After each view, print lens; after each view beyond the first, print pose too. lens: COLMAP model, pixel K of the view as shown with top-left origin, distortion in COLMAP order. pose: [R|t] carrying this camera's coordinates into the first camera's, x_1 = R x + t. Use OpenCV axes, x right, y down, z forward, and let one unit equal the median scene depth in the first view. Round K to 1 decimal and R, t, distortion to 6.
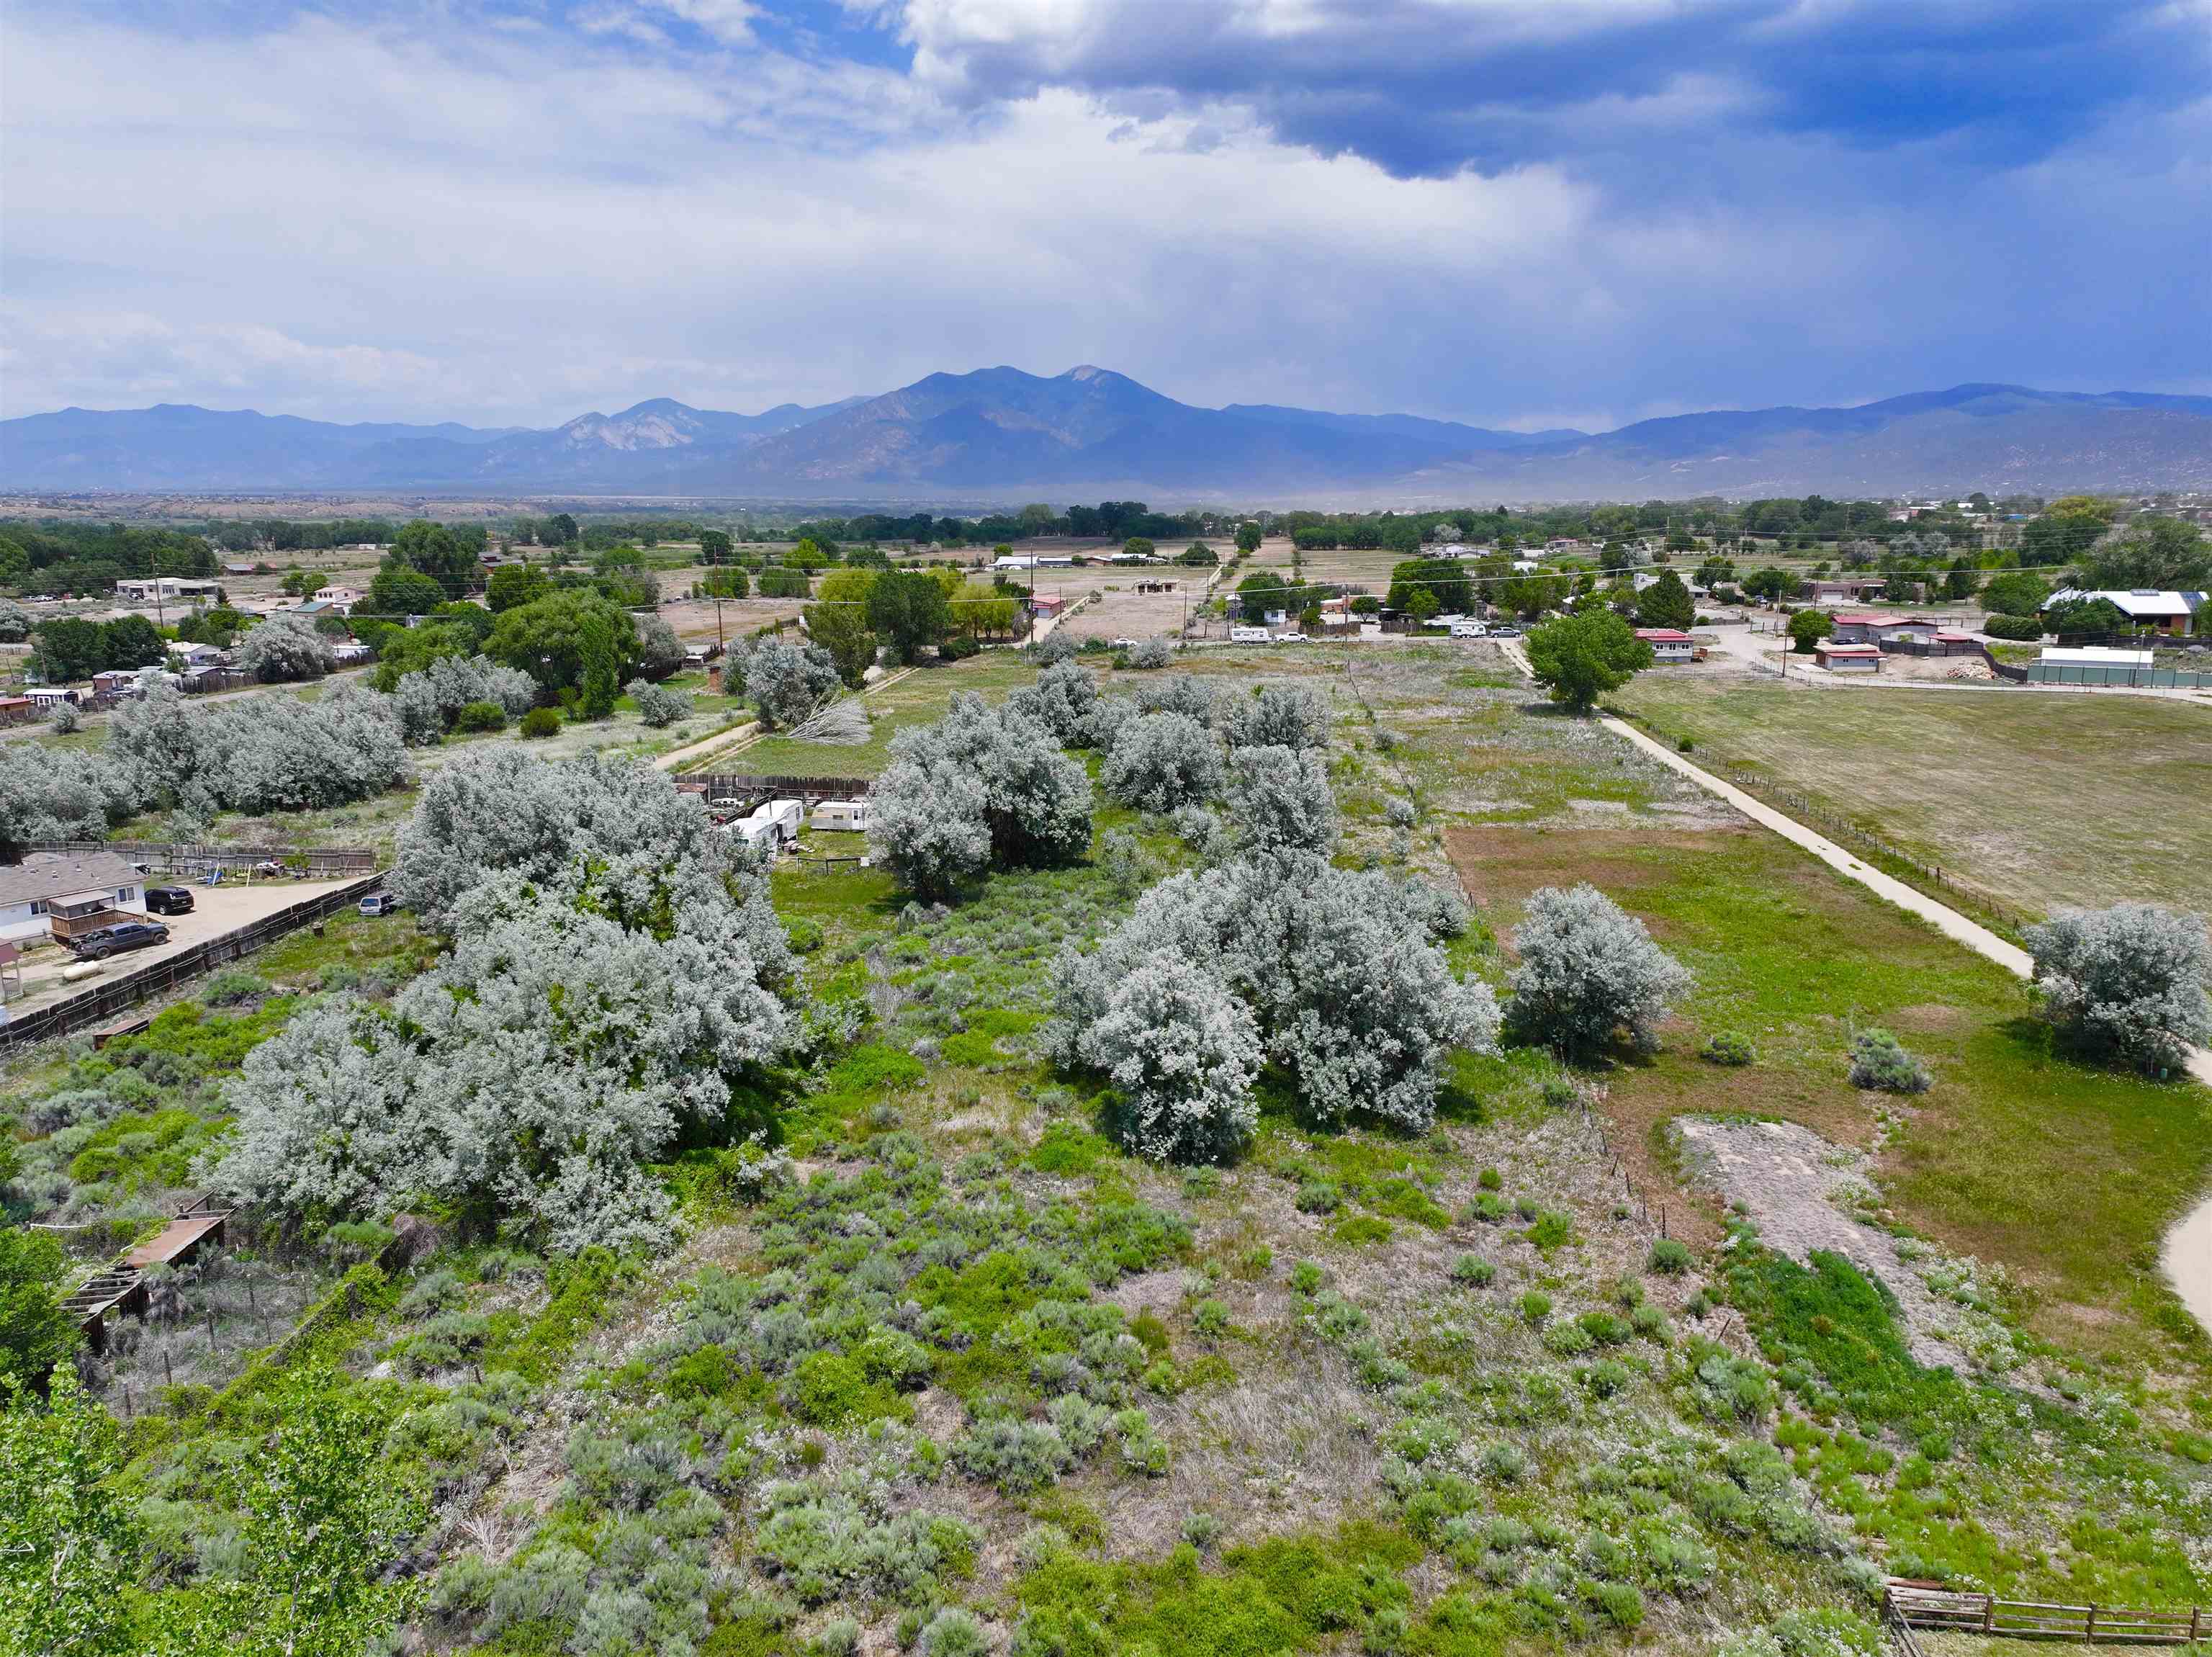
lens RADIAL K [[1553.3, 0, 1116.9], [0, 1553.3, 820.2], [0, 0, 1]] dist [-0.000814, 0.017772]
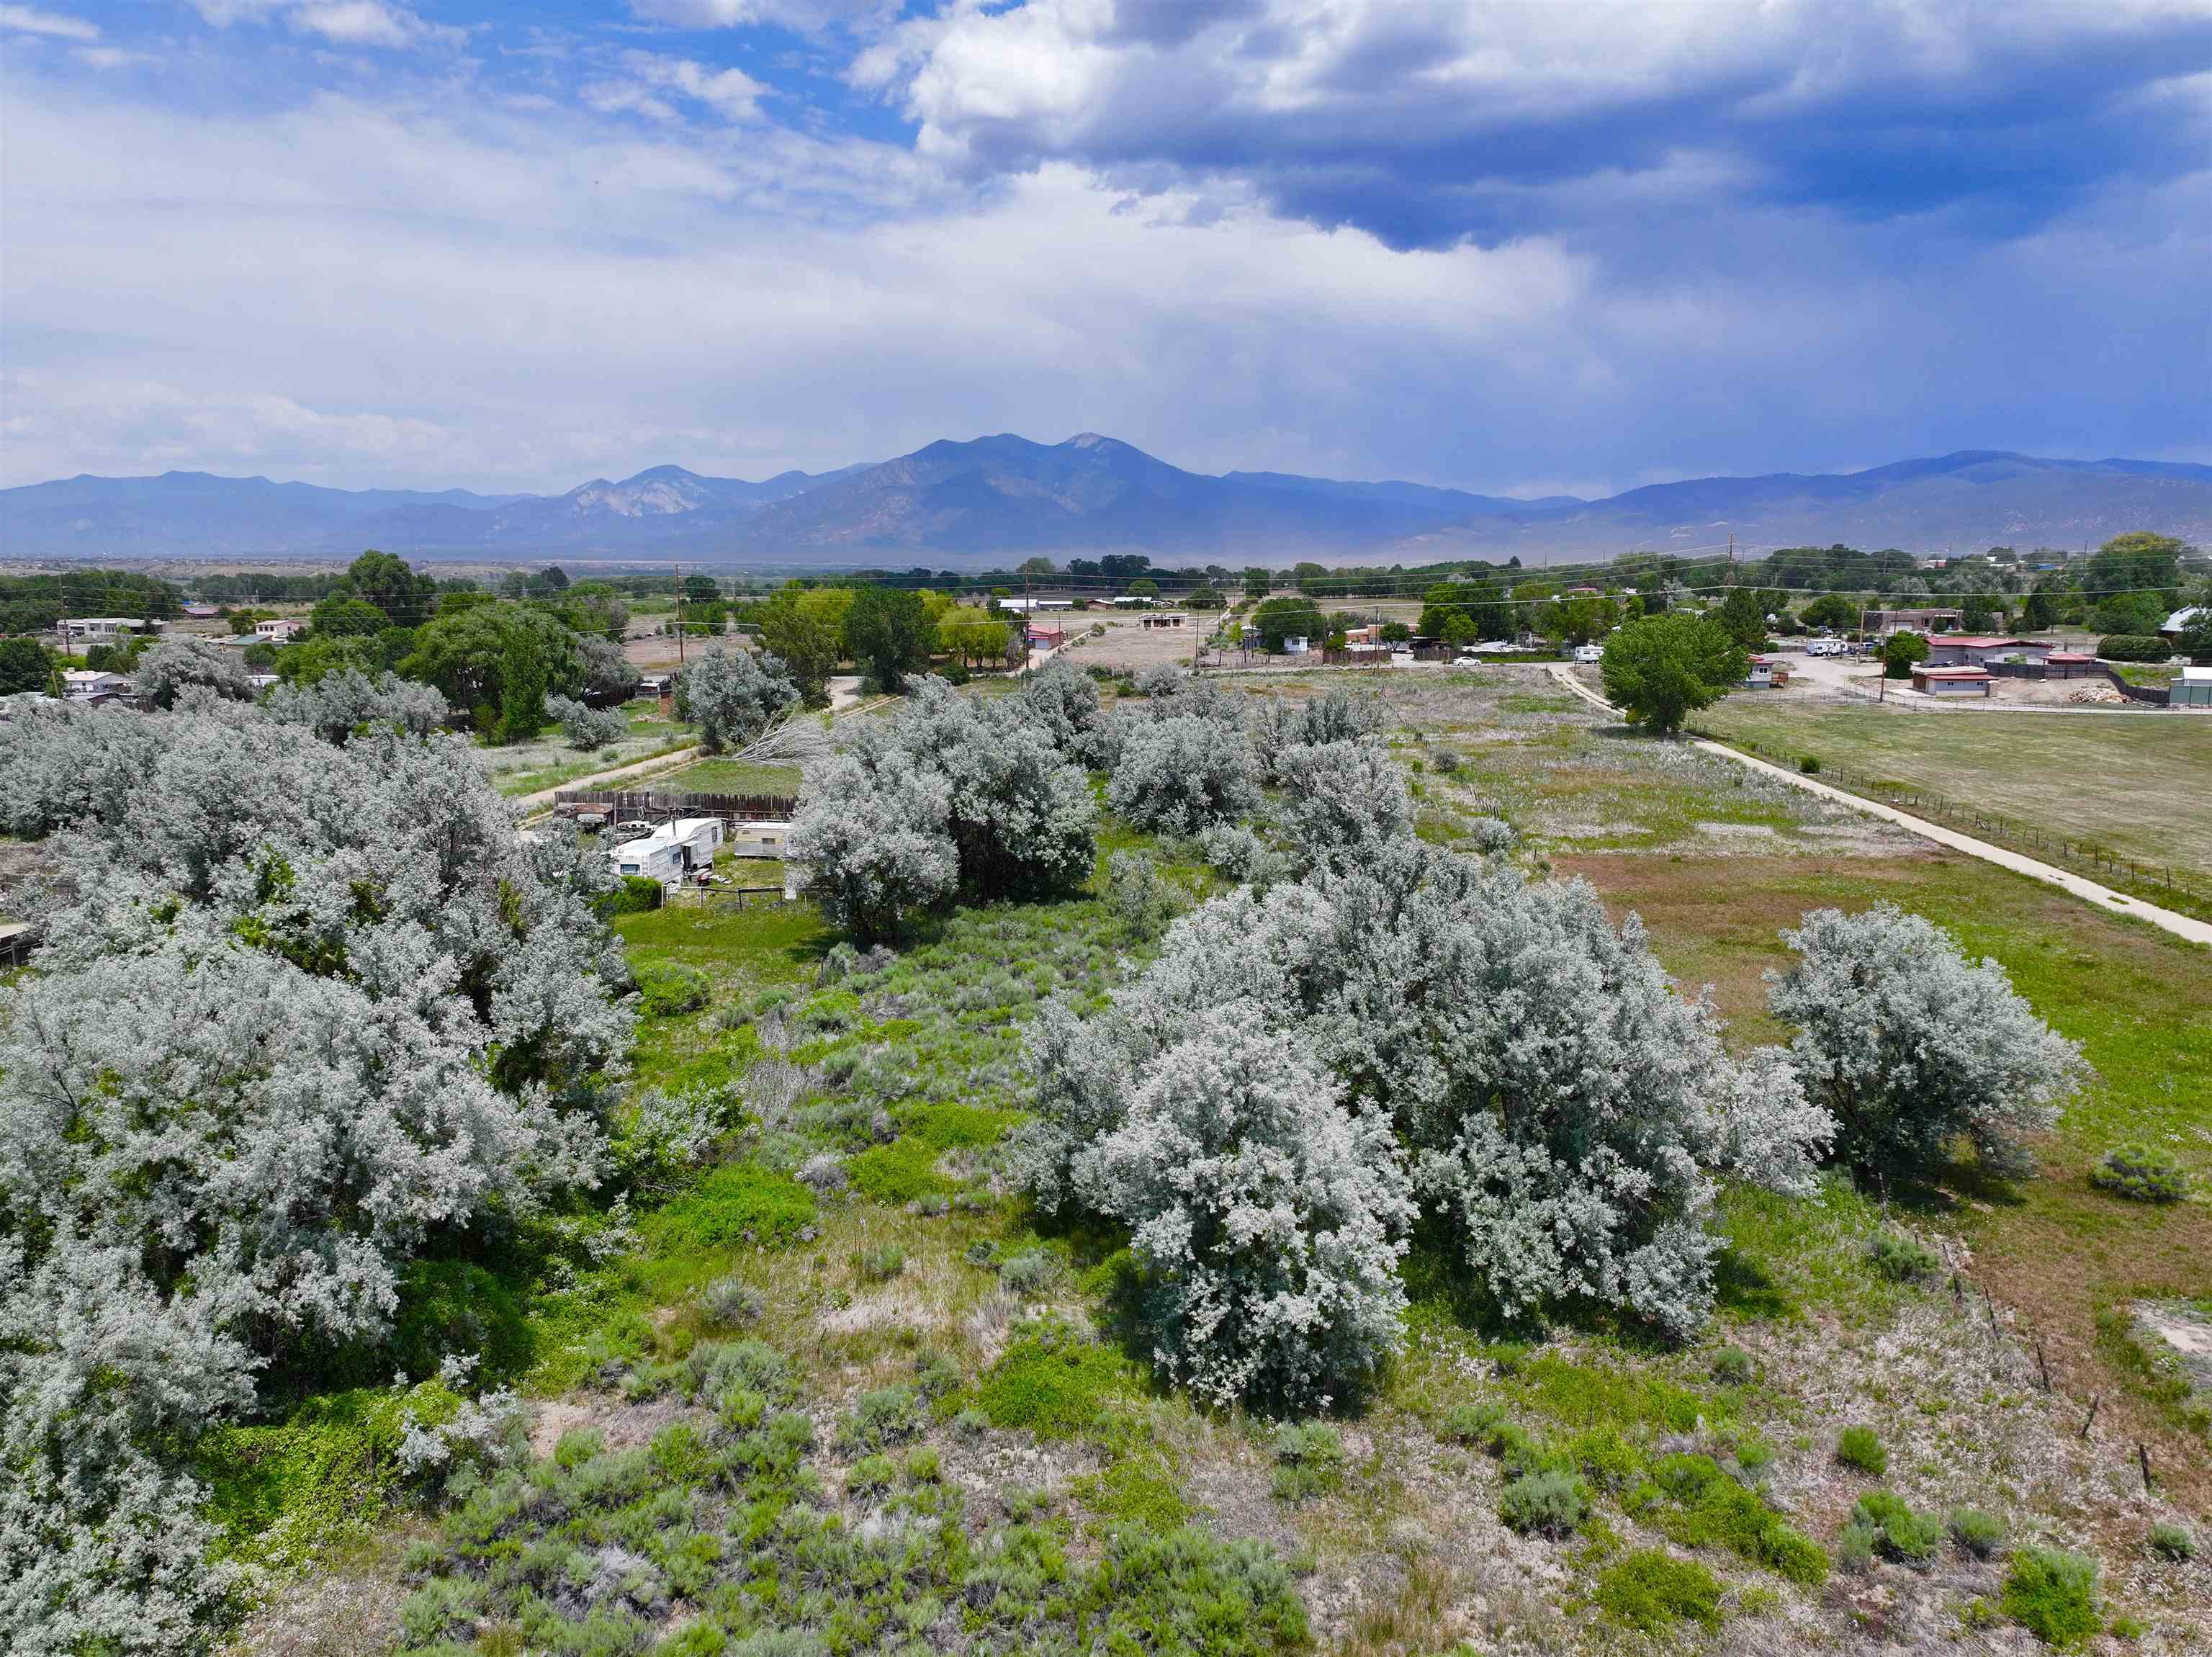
lens RADIAL K [[1553.3, 0, 1116.9], [0, 1553.3, 820.2], [0, 0, 1]] dist [-0.000814, 0.017772]
pose [[0.999999, 0.000330, -0.001003, -0.003789], [-0.000371, 0.999156, -0.041083, 0.018316], [0.000989, 0.041084, 0.999155, 0.206476]]
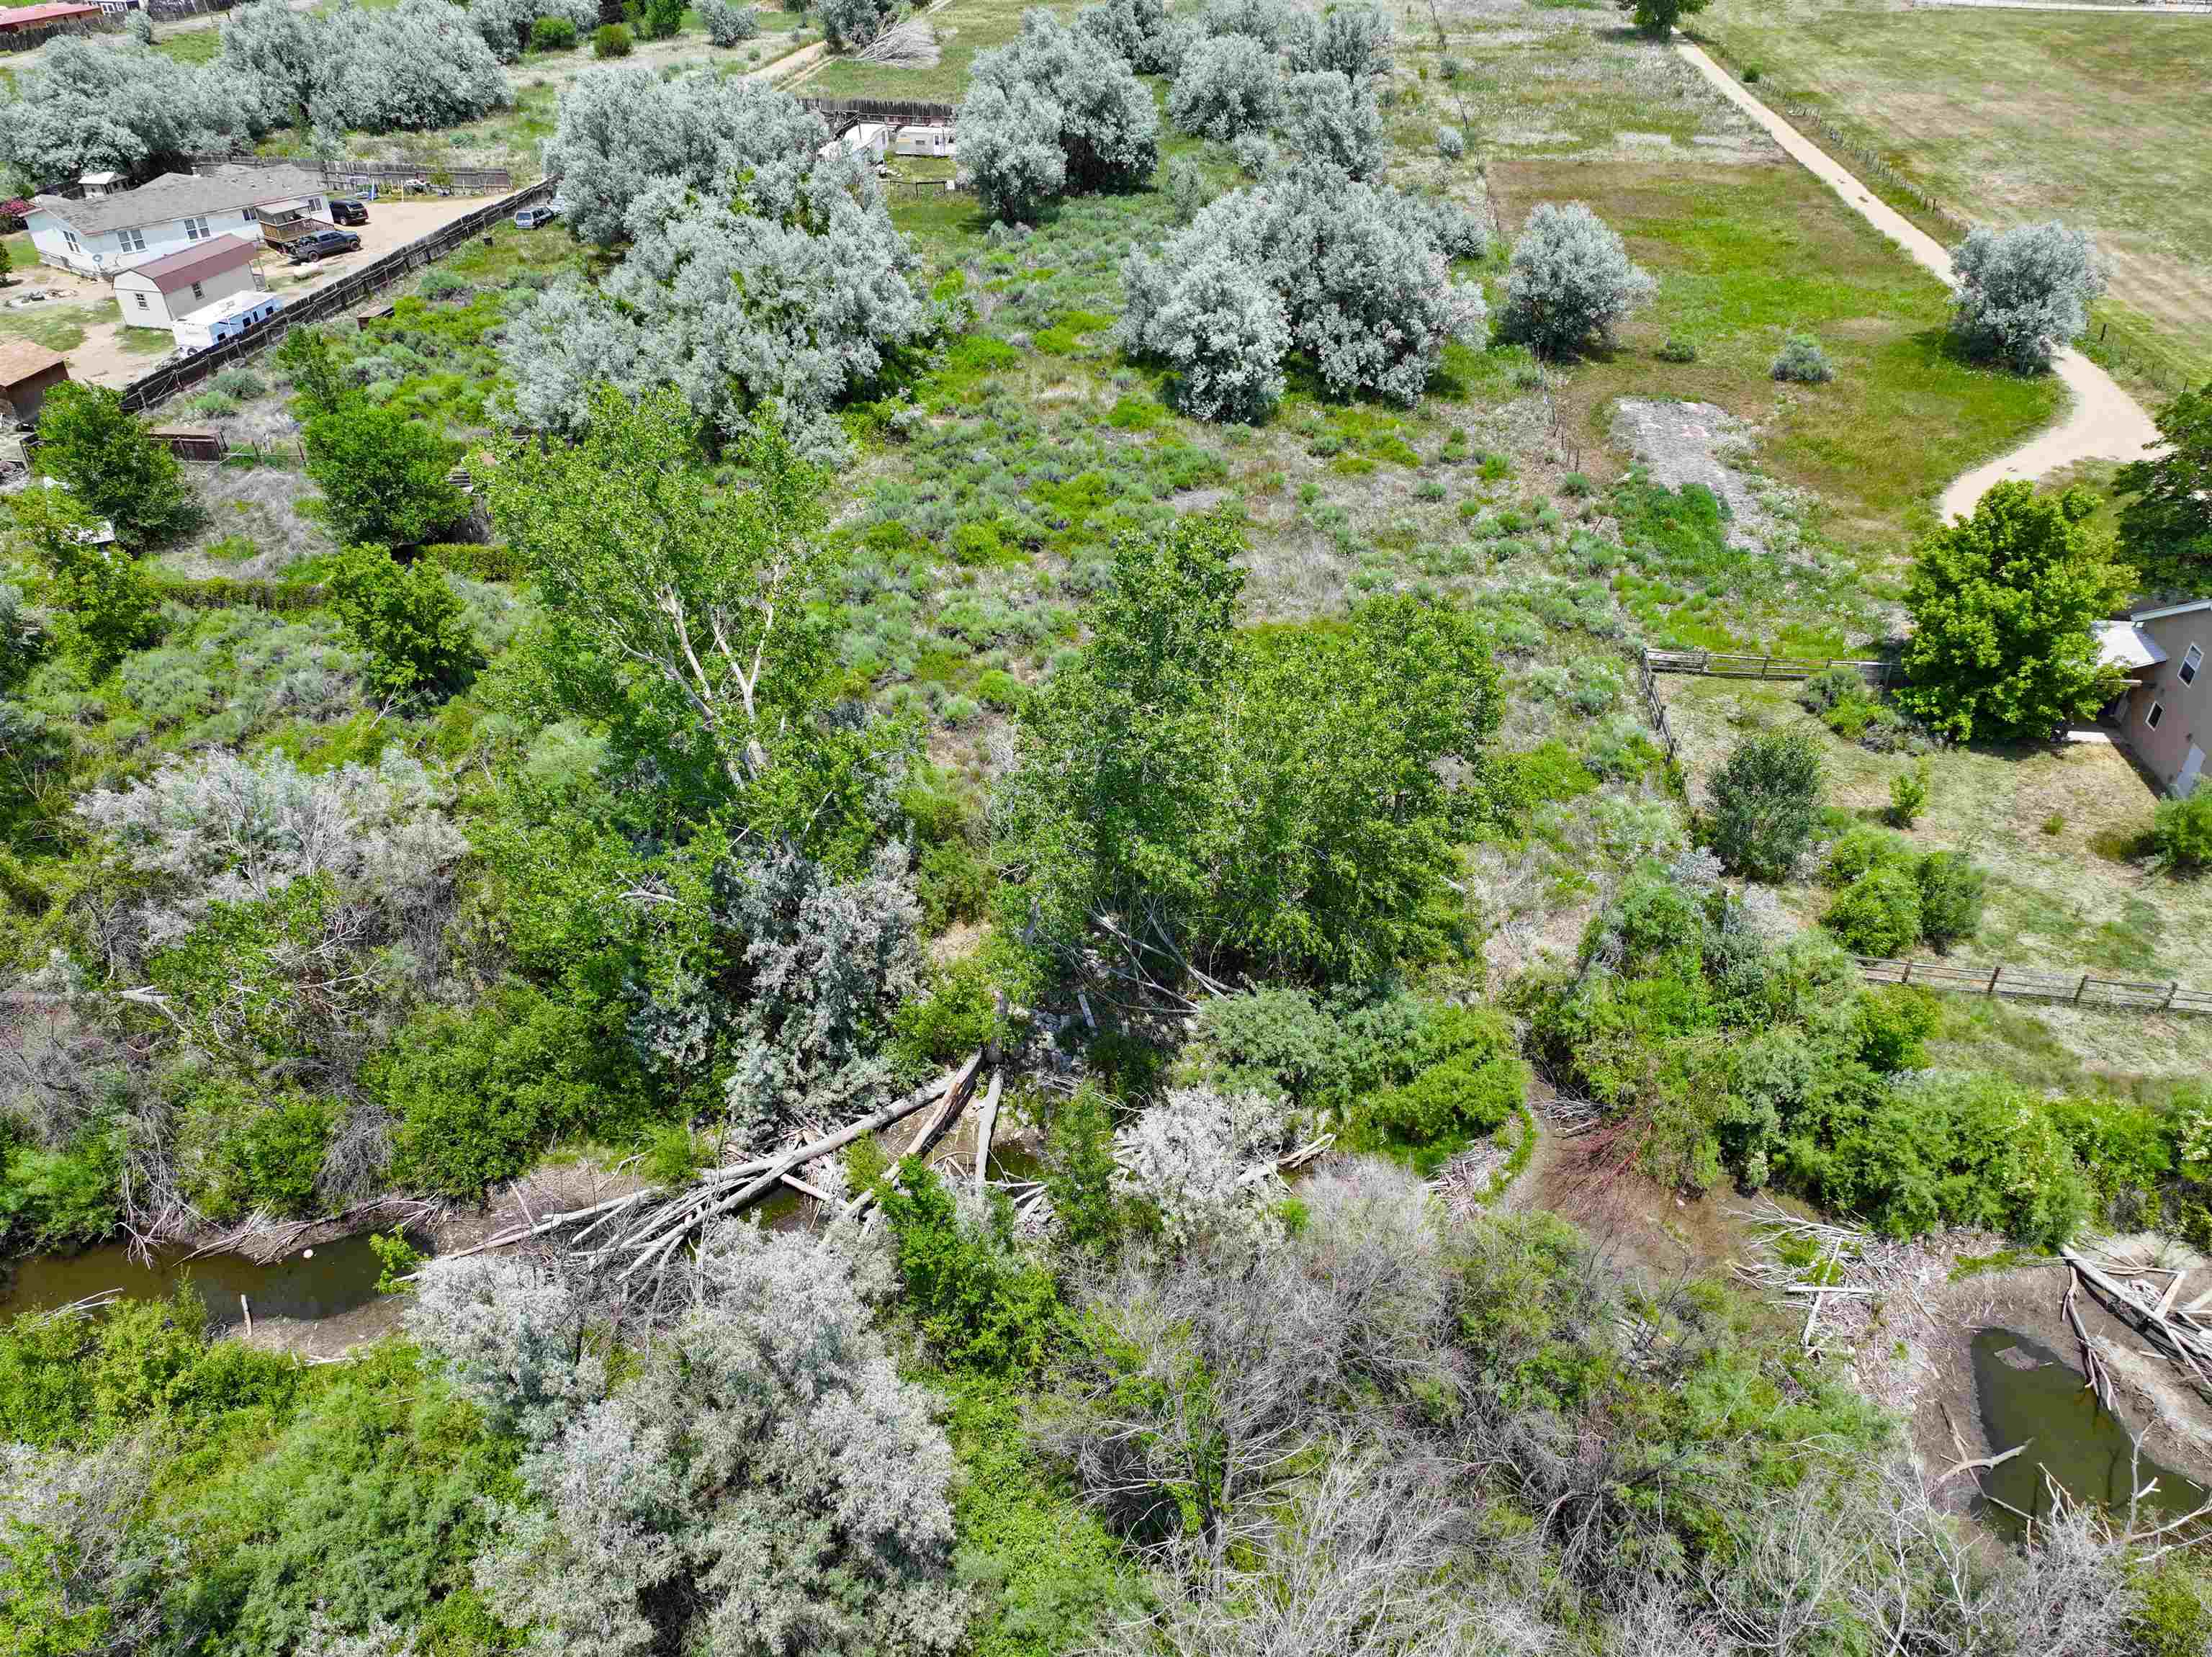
lens RADIAL K [[1544.2, 0, 1117.5], [0, 1544.2, 831.8], [0, 0, 1]] dist [0.002486, 0.009237]
pose [[0.999202, 0.024279, -0.031708, 0.001201], [-0.009754, 0.918298, 0.395769, 0.010625], [0.038726, -0.395144, 0.917803, -0.148486]]
